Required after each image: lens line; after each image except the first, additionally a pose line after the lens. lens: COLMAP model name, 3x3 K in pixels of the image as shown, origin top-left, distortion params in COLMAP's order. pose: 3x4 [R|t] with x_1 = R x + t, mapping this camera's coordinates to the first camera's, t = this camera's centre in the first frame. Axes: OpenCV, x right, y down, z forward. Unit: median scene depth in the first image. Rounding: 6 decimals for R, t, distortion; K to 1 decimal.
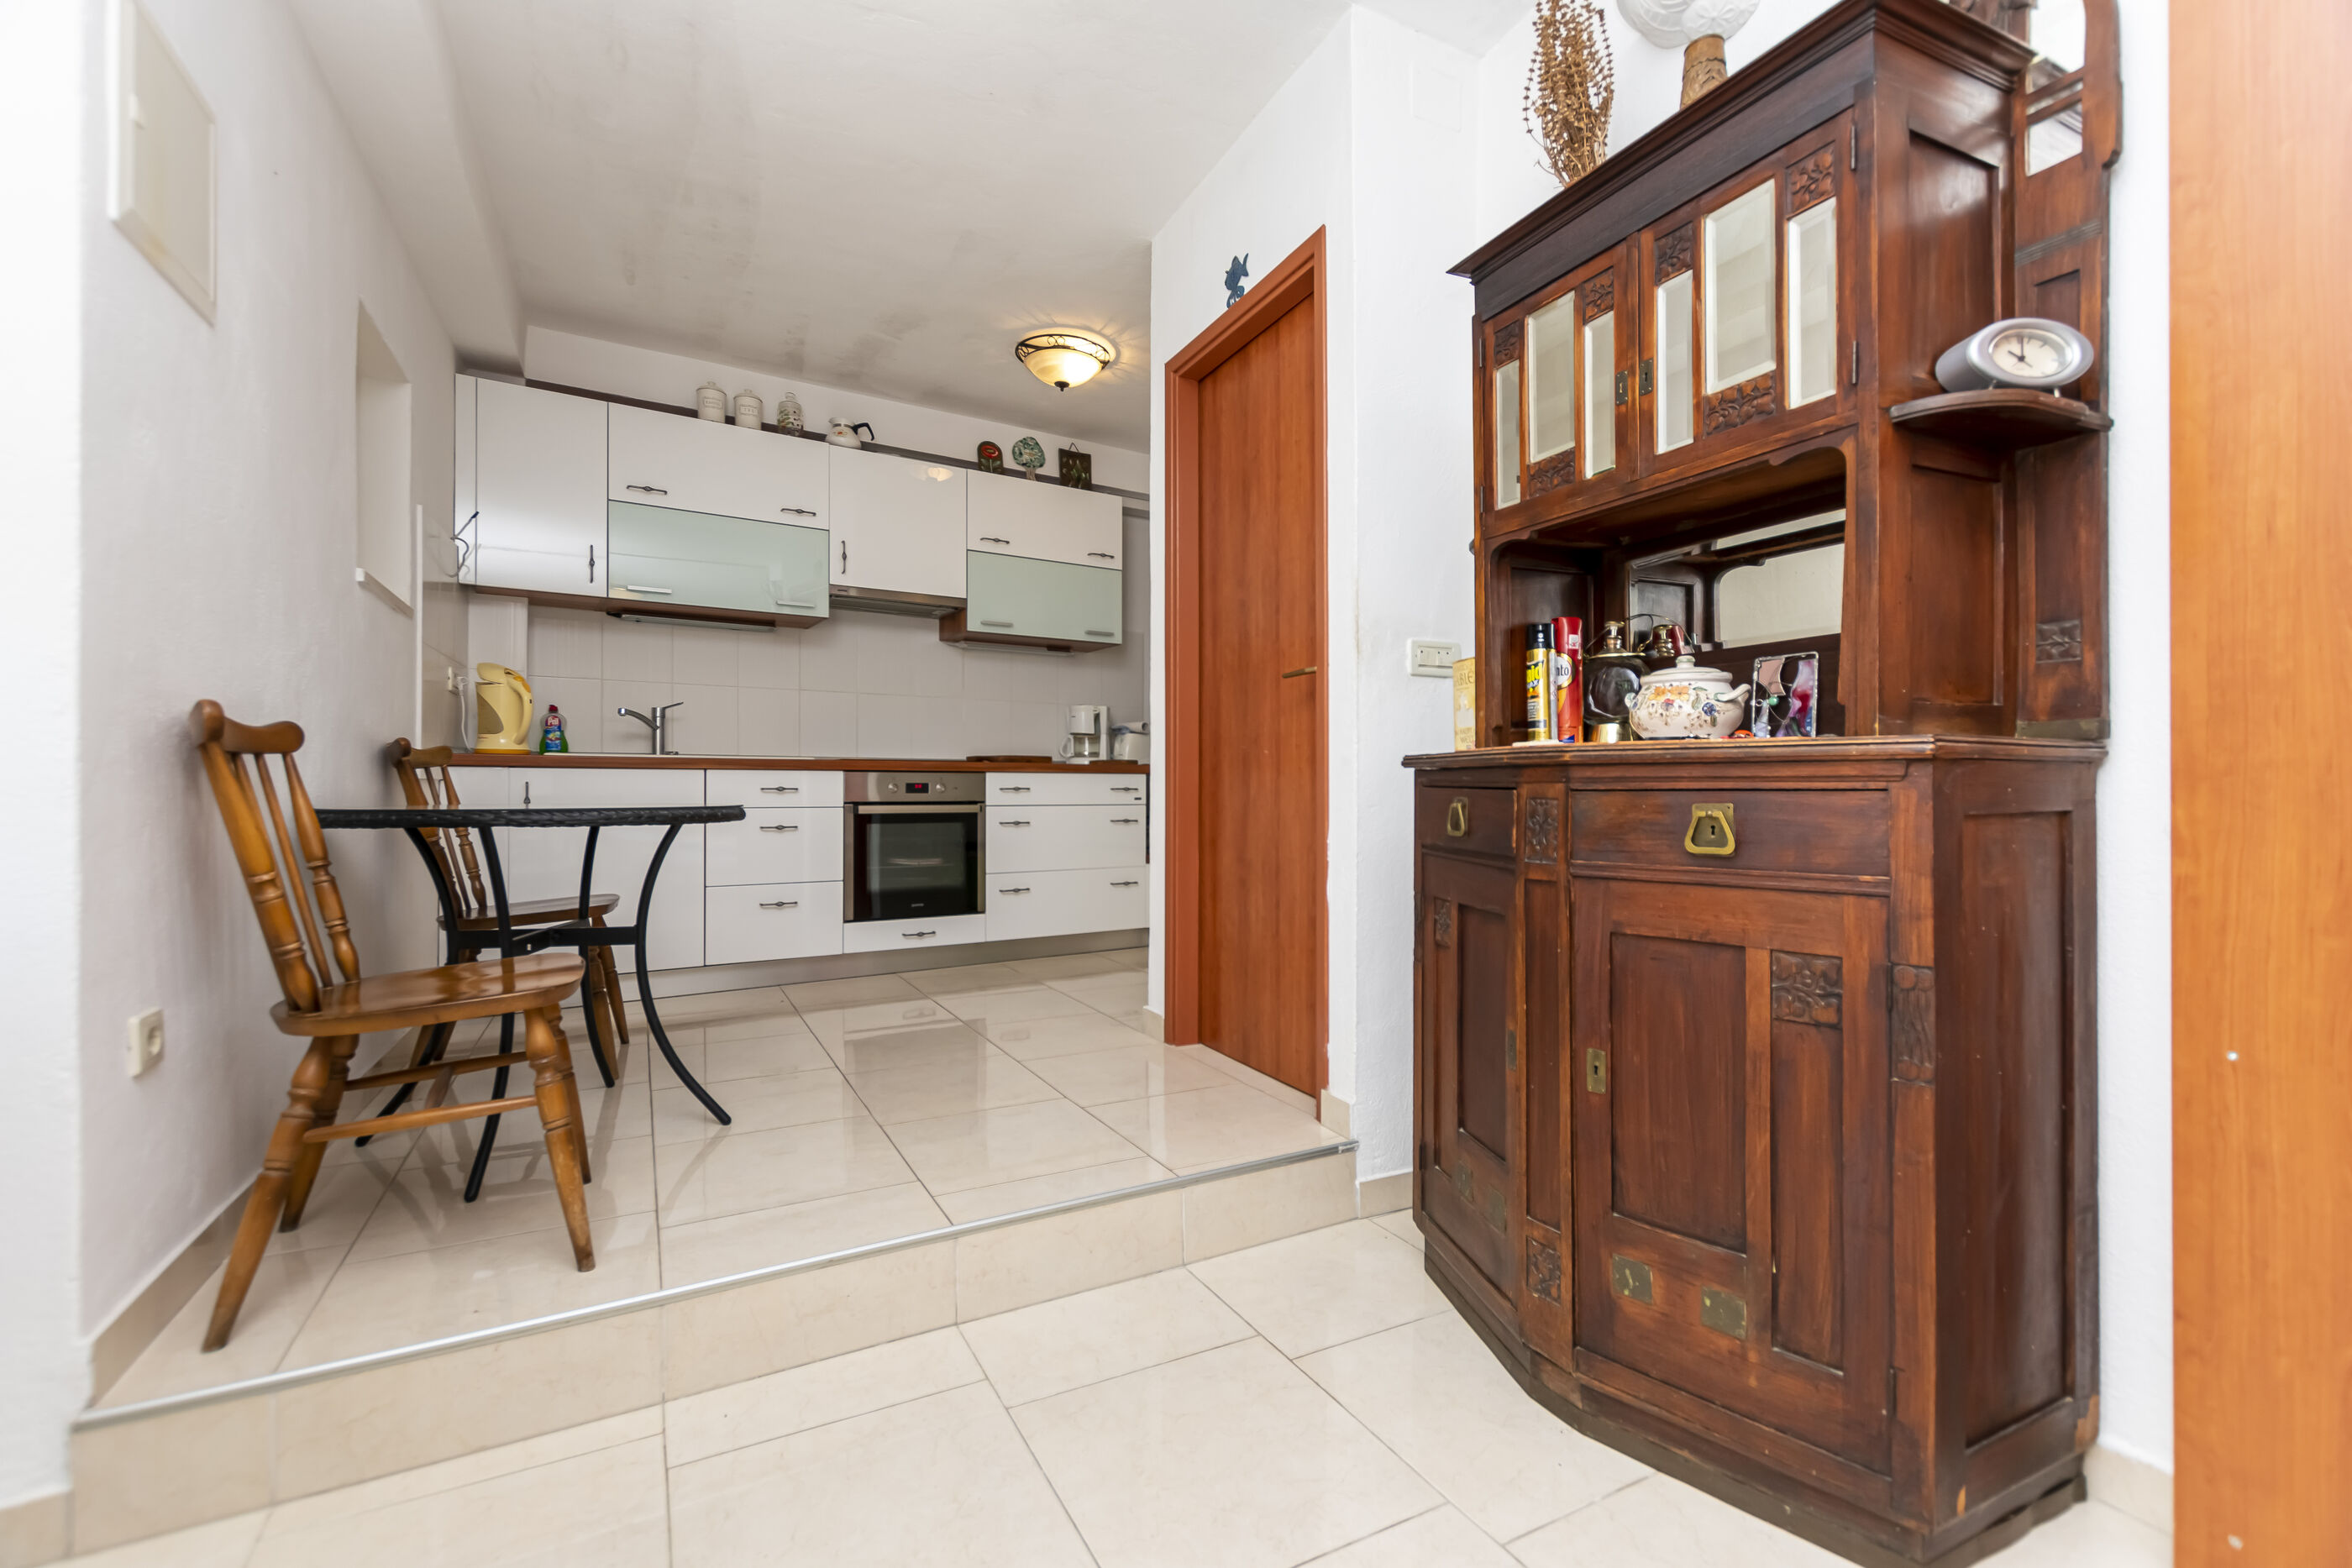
lens RADIAL K [[1024.9, 0, 1147.5], [0, 1024.9, 753.8], [0, 0, 1]] dist [0.000058, 0.000300]
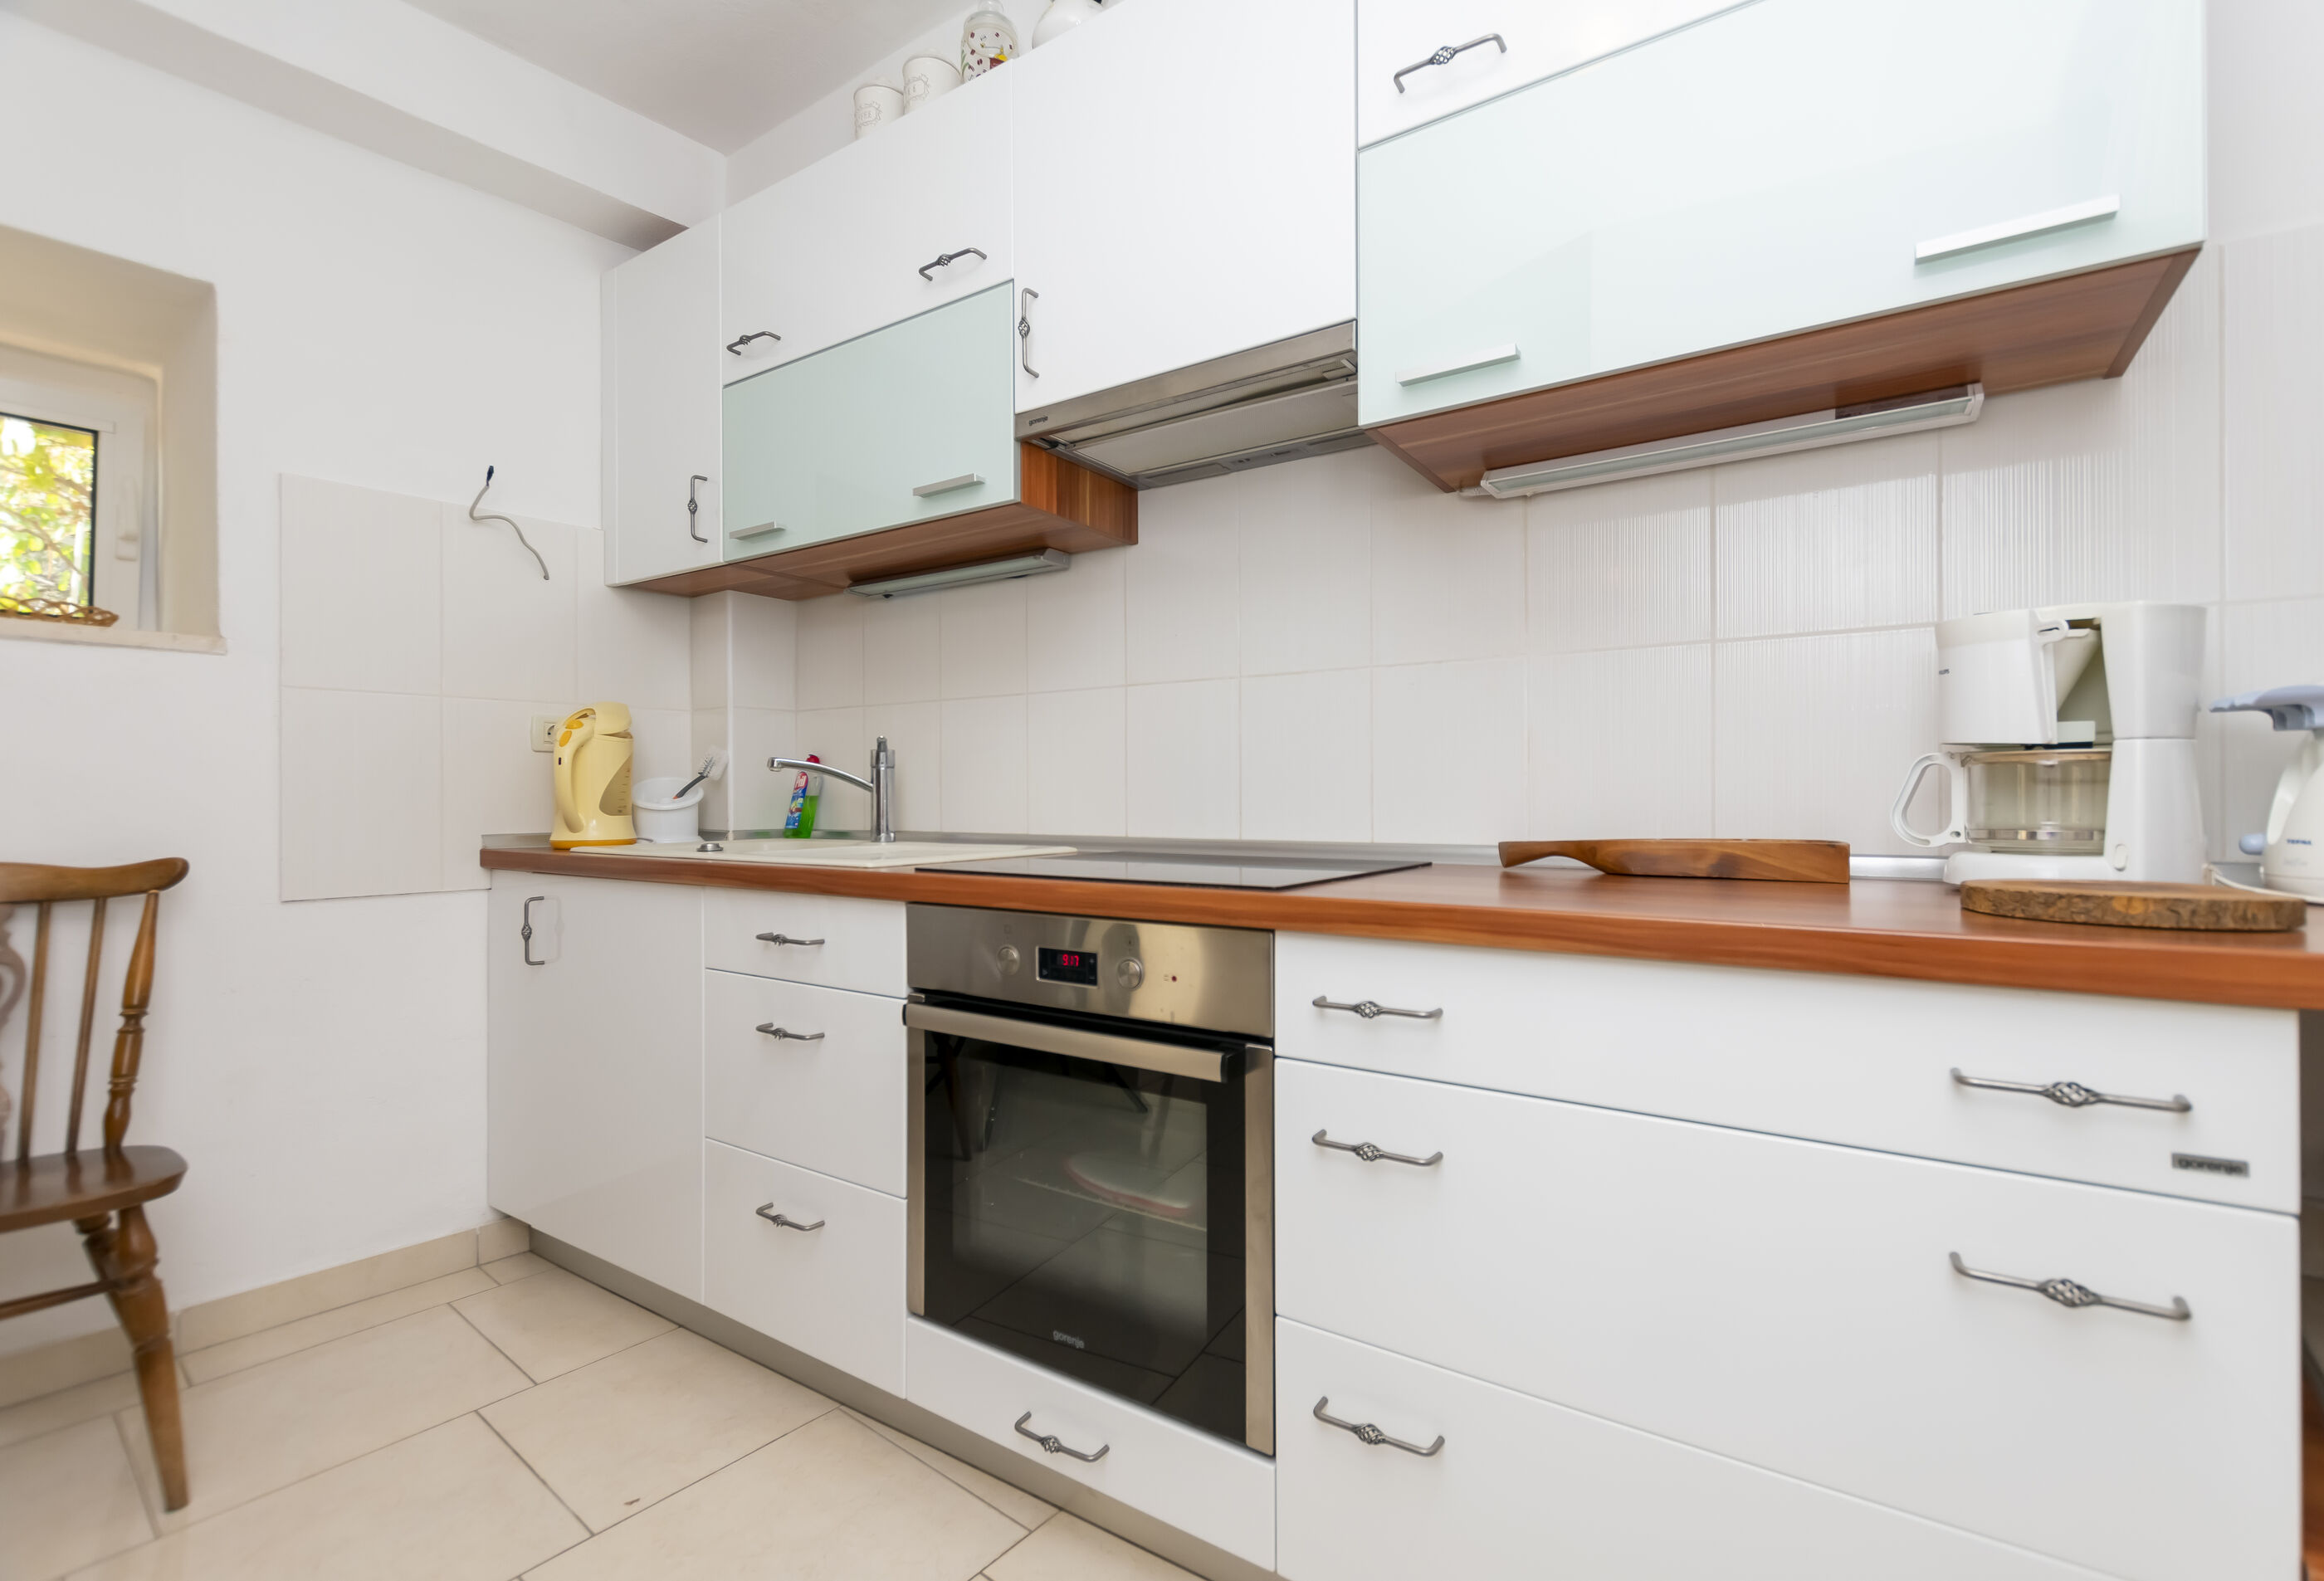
lens RADIAL K [[1036.5, 0, 1162.0], [0, 1036.5, 790.5], [0, 0, 1]] dist [0.001895, 0.000062]
pose [[0.412525, -0.007002, -0.910919, 0.075239], [0.031414, 0.999485, 0.006543, -0.021320], [0.910404, -0.031315, 0.412533, 0.868947]]
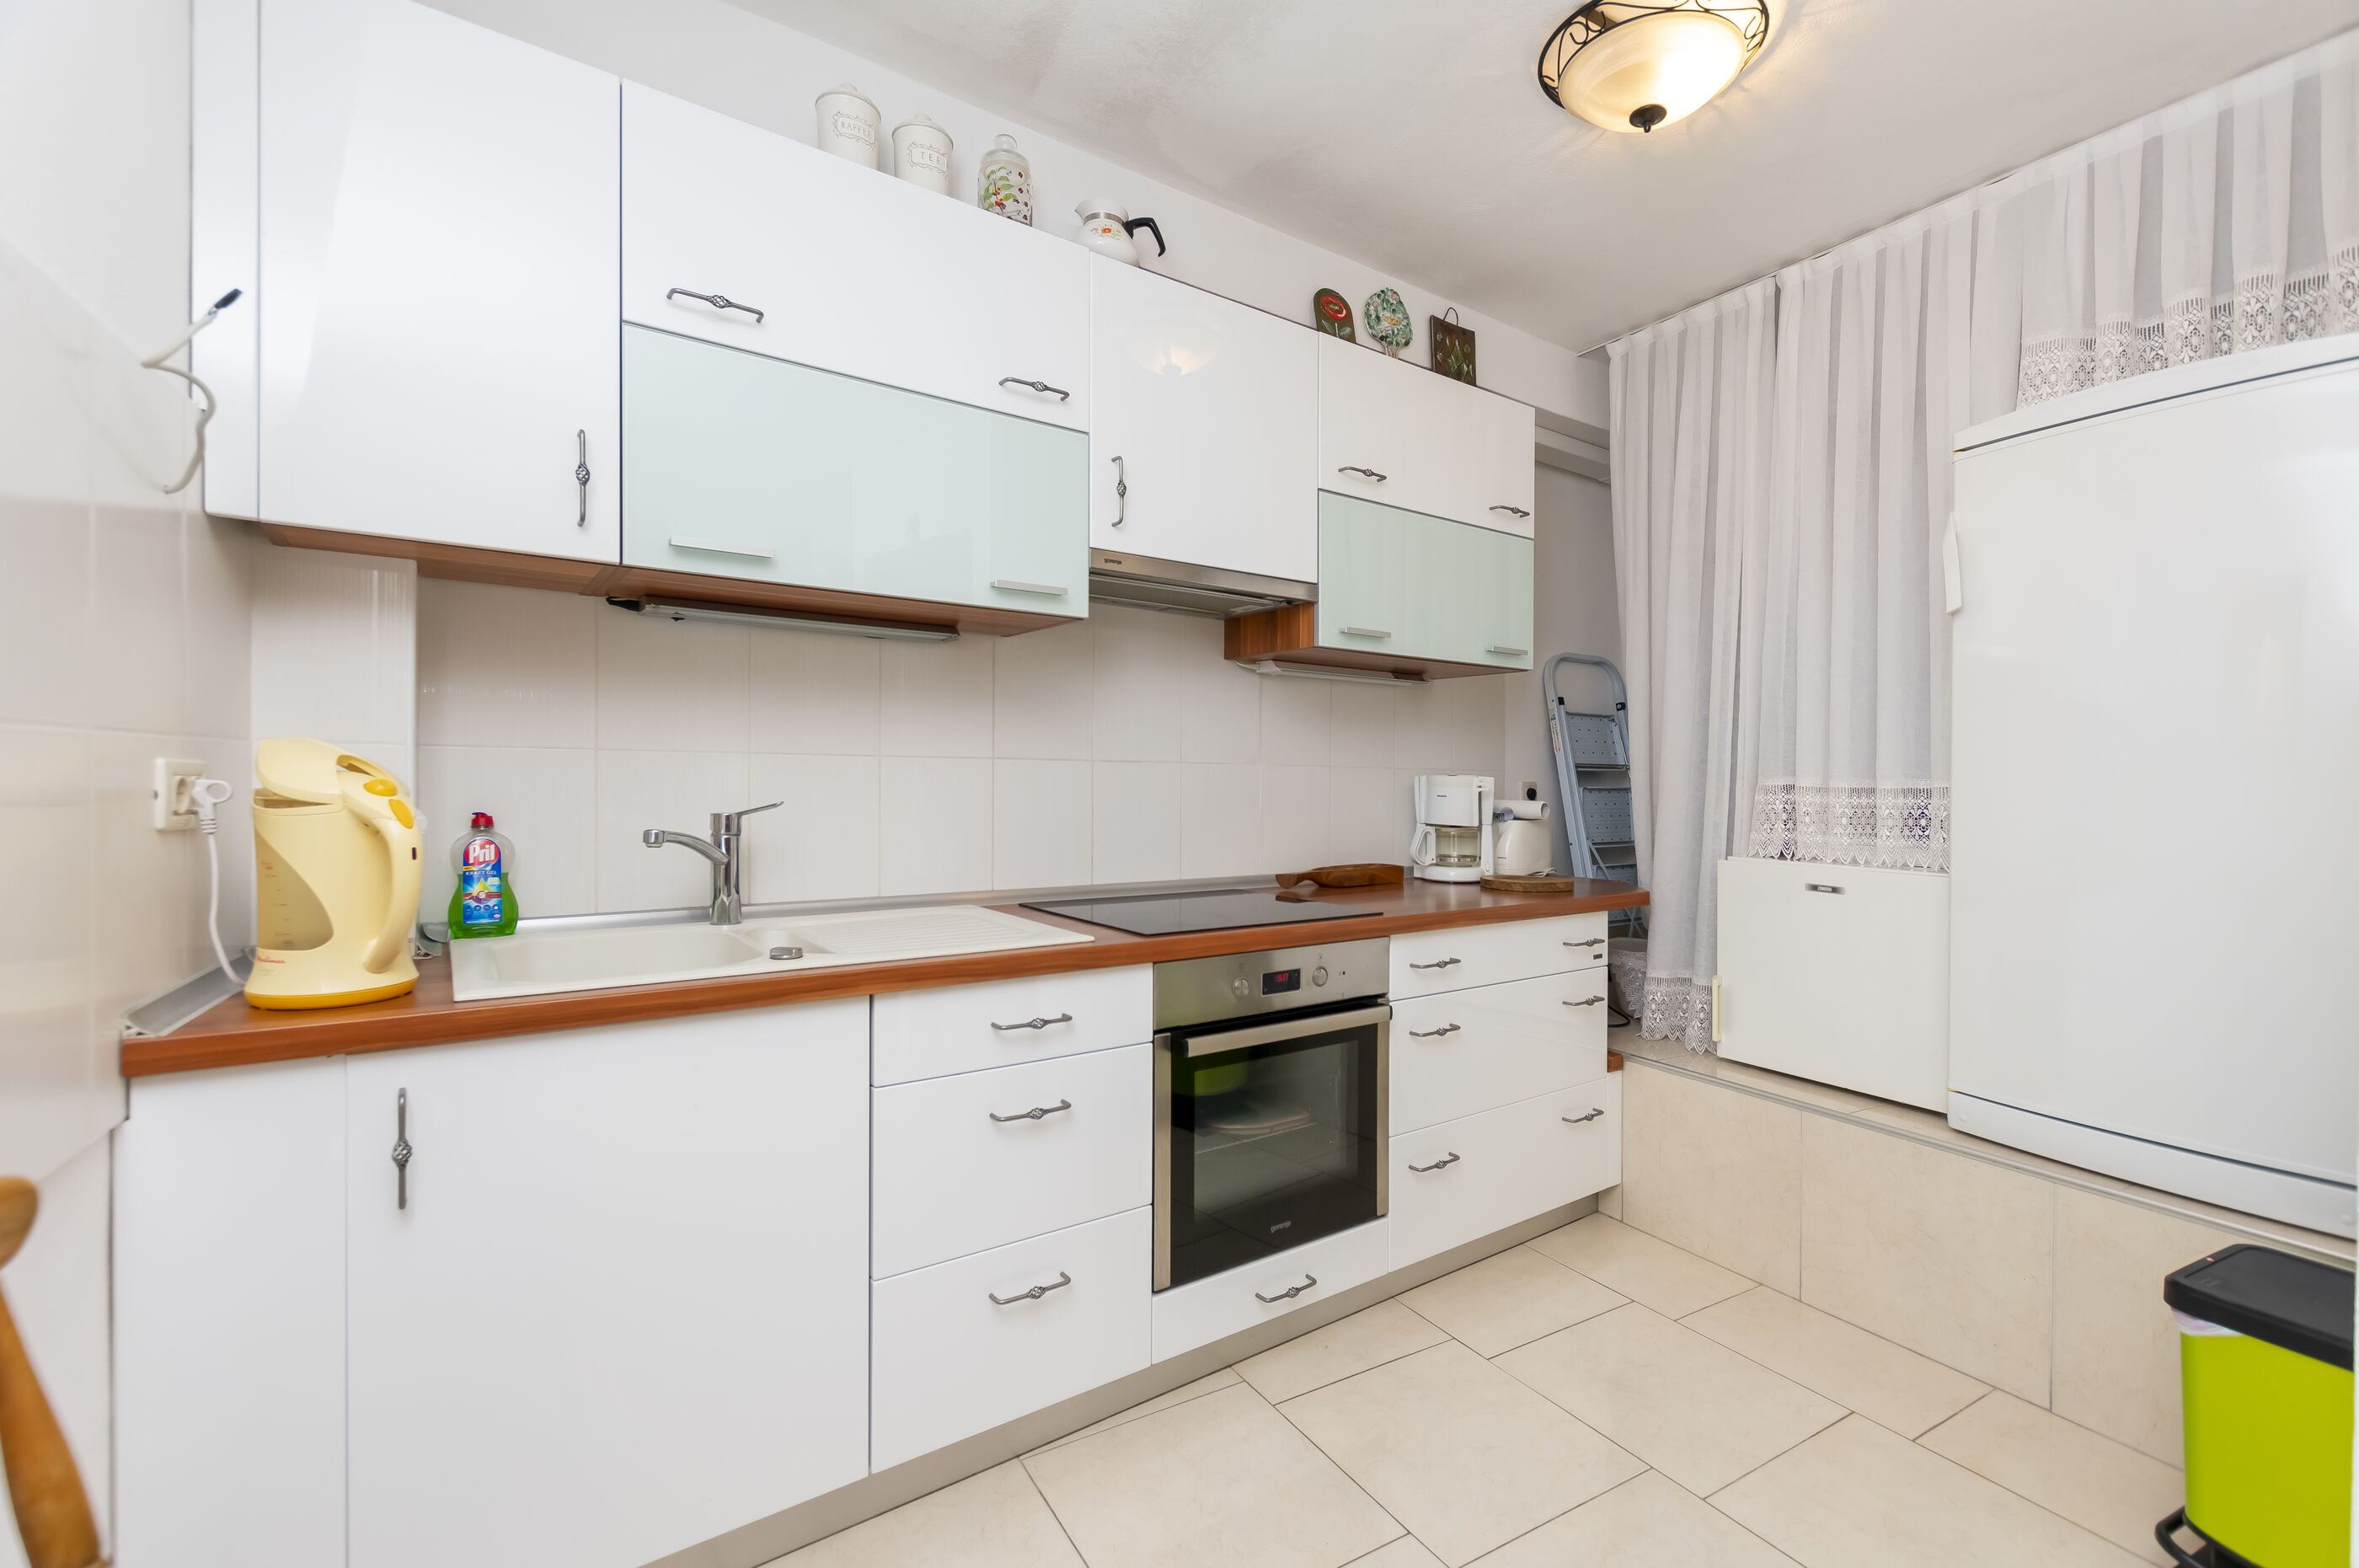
lens RADIAL K [[1043.9, 0, 1190.5], [0, 1043.9, 774.1], [0, 0, 1]] dist [0.001812, 0.000173]
pose [[0.997579, 0.009838, 0.068840, -0.291716], [-0.011865, 0.999506, 0.029097, -0.074607], [-0.068520, -0.029844, 0.997203, 0.505406]]
